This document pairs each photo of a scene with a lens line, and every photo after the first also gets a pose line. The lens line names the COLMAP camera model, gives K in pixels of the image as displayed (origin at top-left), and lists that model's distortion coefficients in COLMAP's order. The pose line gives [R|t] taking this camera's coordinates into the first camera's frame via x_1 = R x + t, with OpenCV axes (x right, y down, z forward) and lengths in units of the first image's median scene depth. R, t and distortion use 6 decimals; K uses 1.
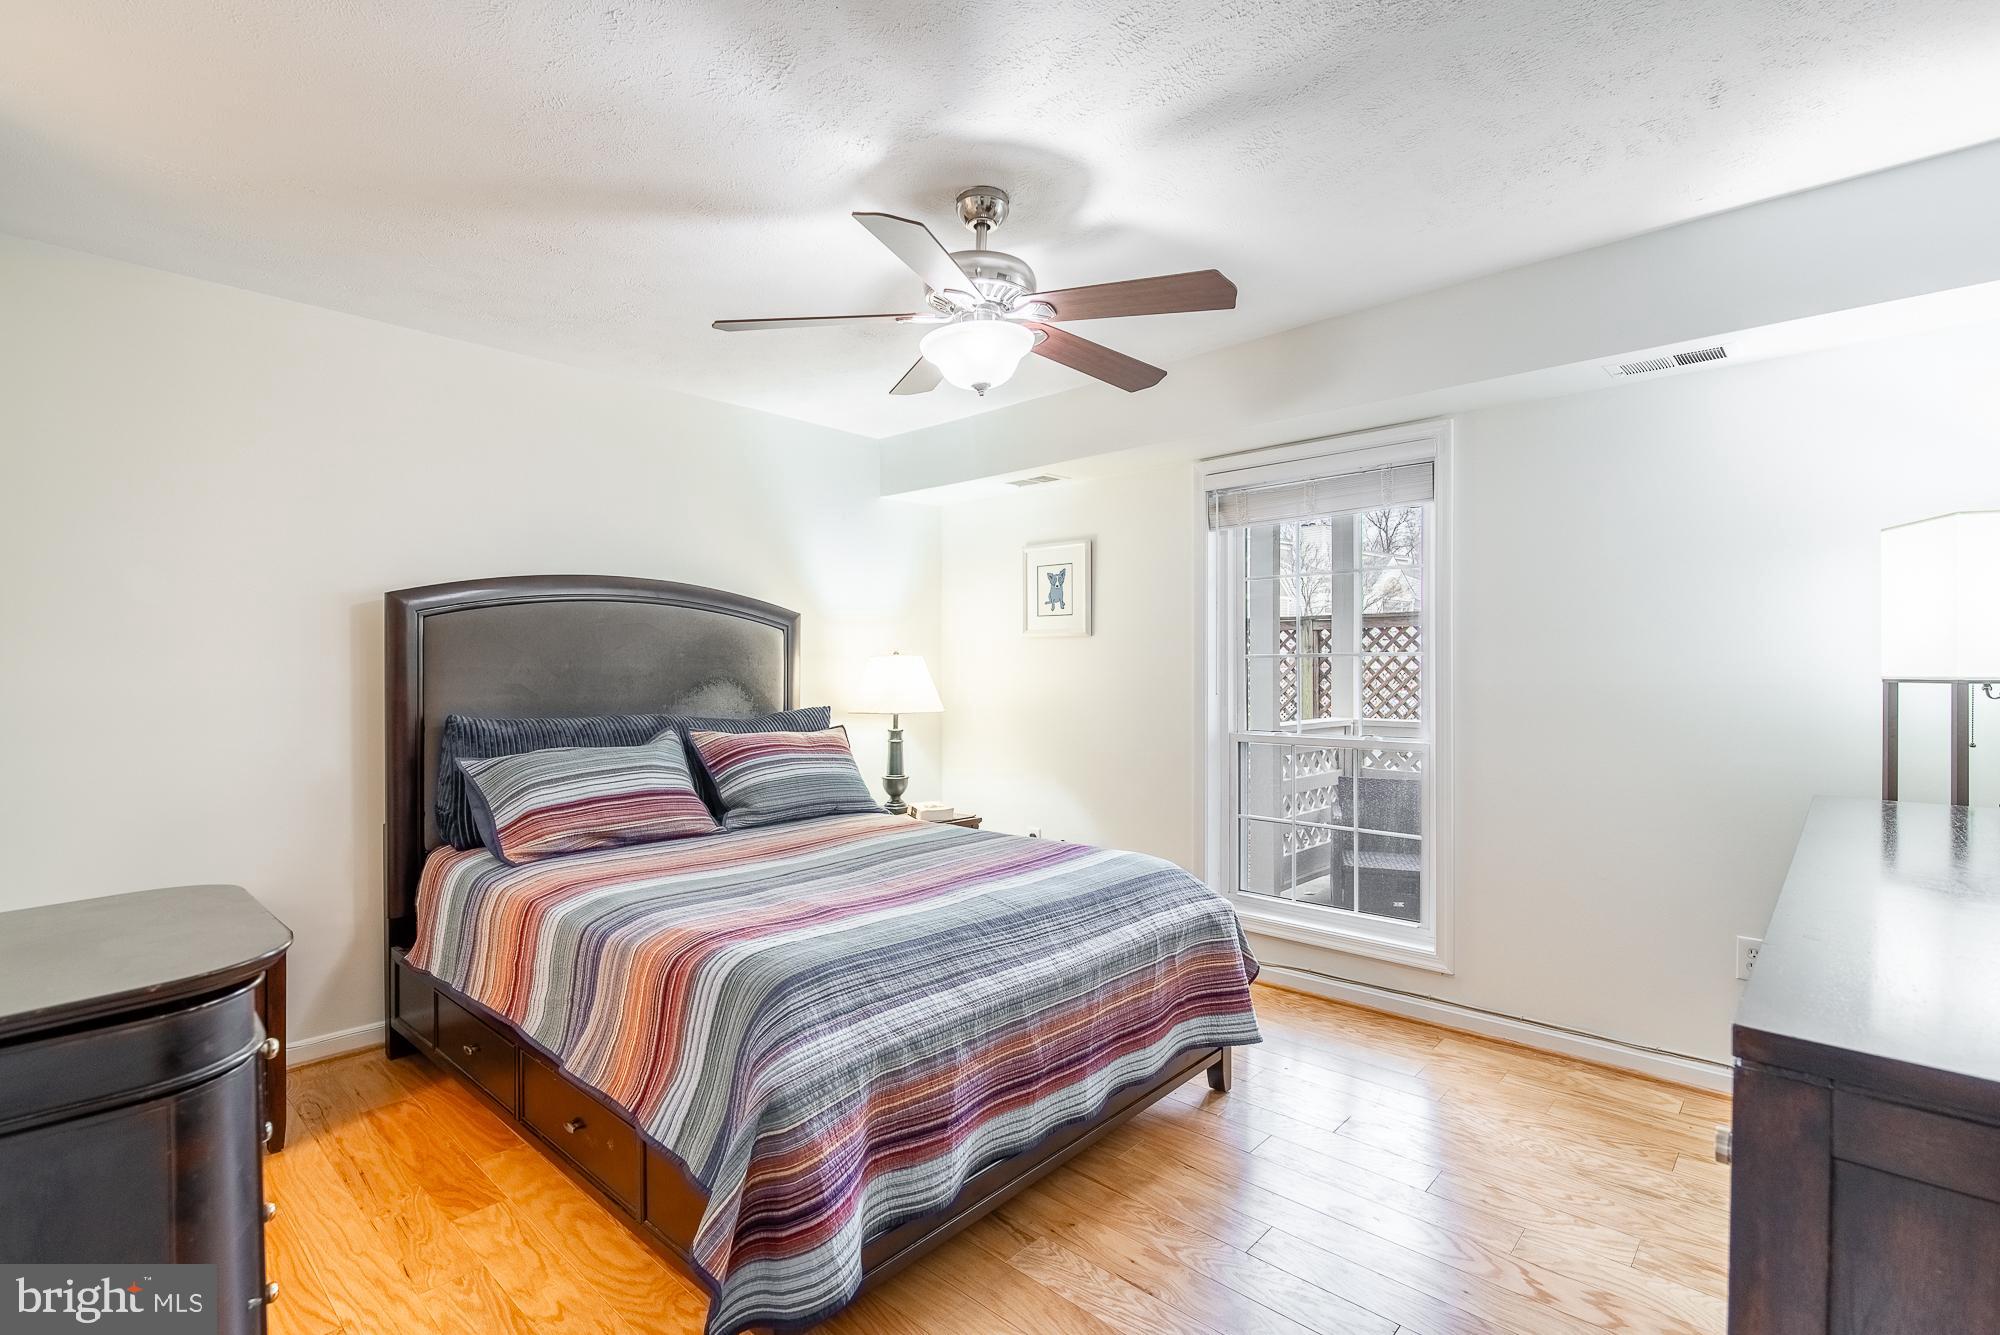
lens RADIAL K [[919.1, 0, 989.2], [0, 919.1, 670.0], [0, 0, 1]] dist [-0.000691, -0.000415]
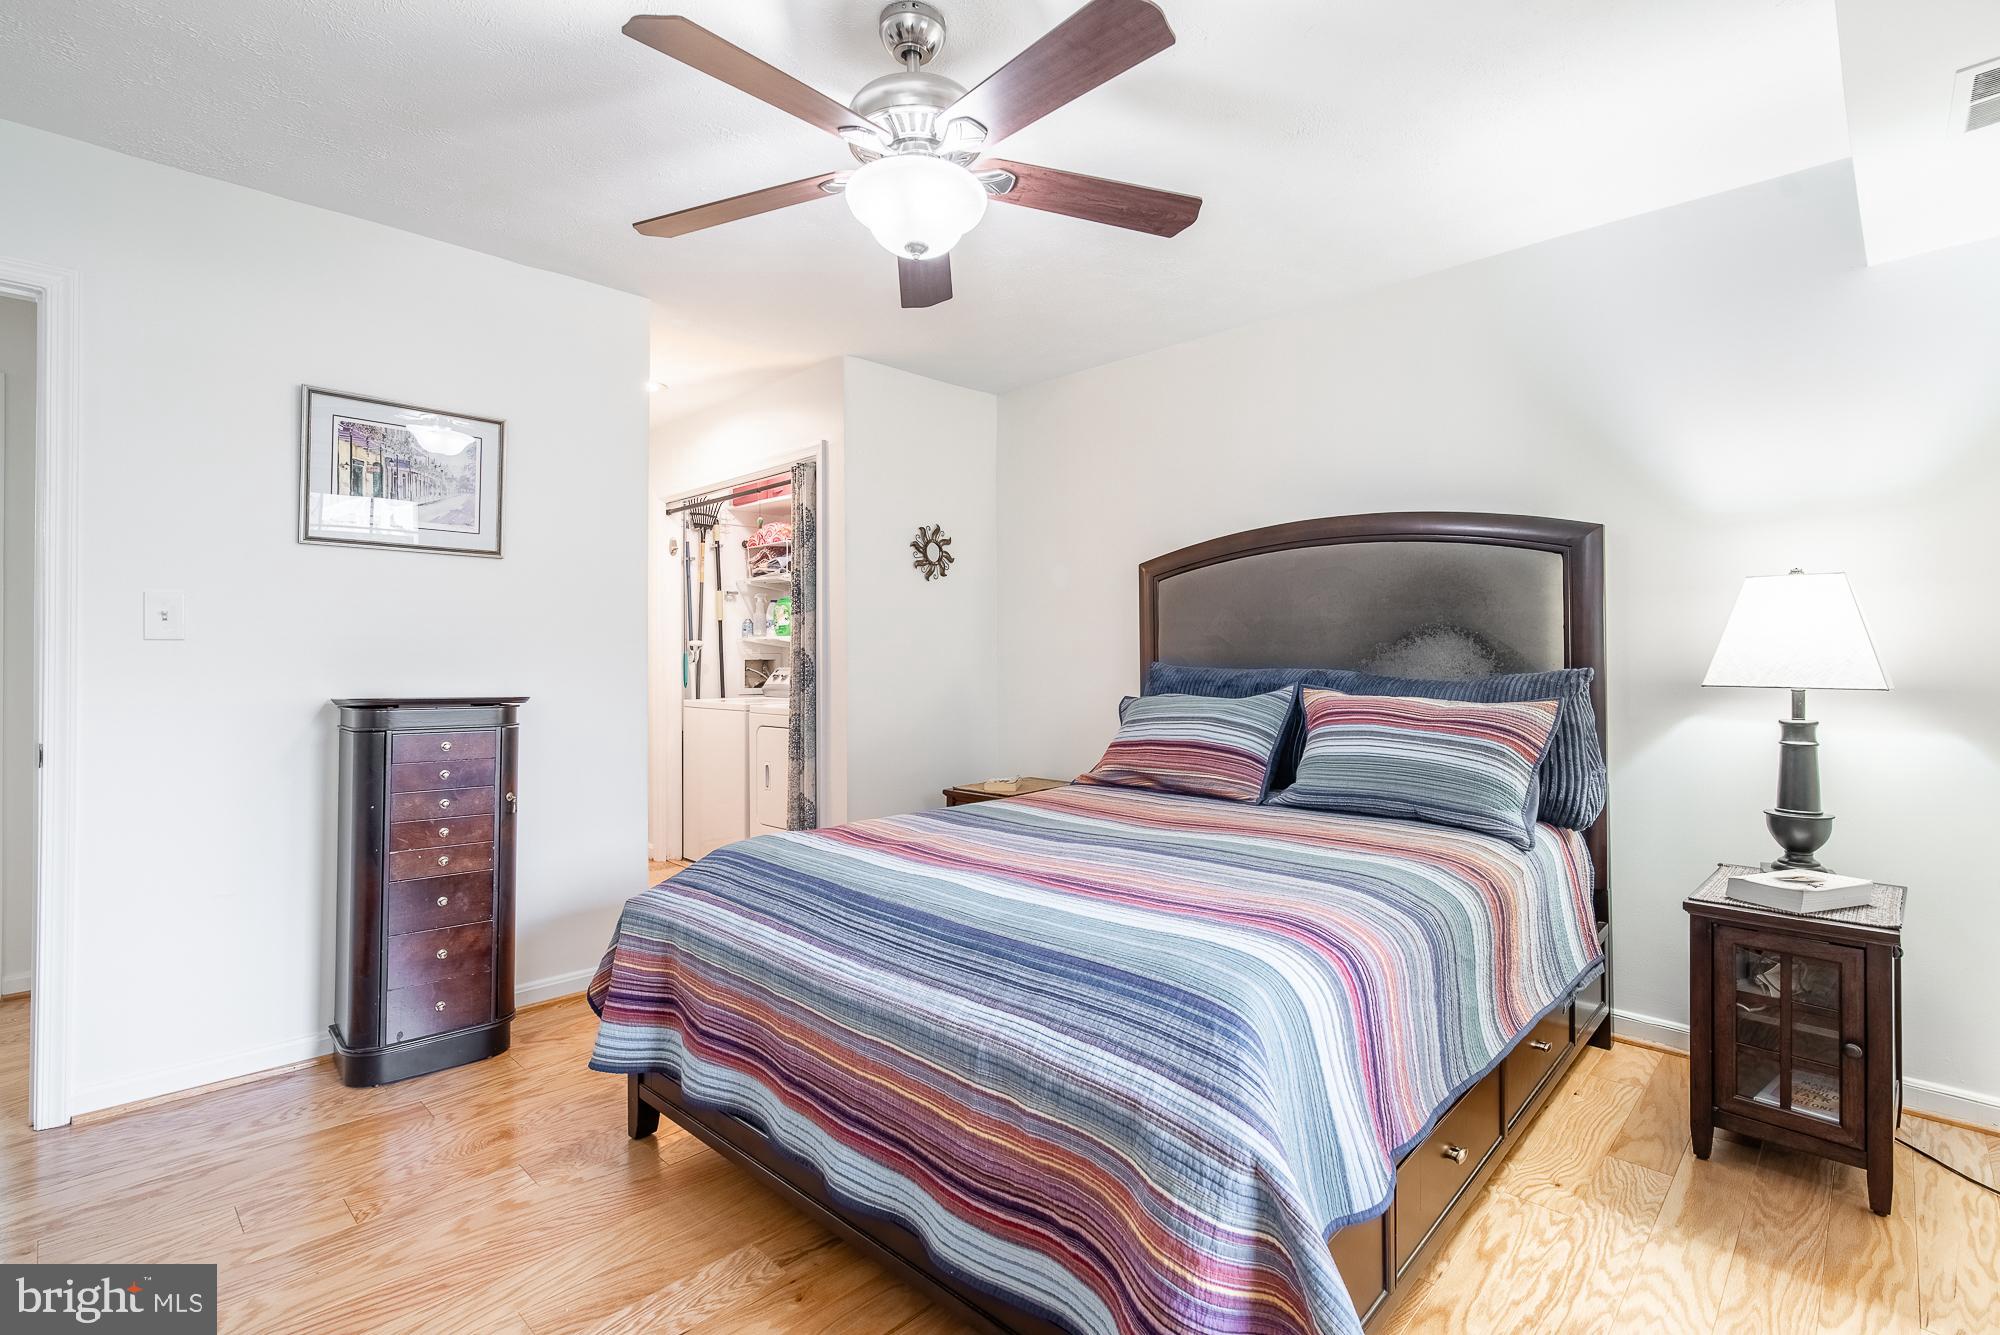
lens RADIAL K [[919.1, 0, 989.2], [0, 919.1, 670.0], [0, 0, 1]] dist [-0.000691, -0.000415]
pose [[-0.019737, 0.011904, -0.999734, 0.524647], [-0.001269, 0.999928, 0.011931, 0.040215], [0.999804, 0.001504, -0.019720, 0.722240]]
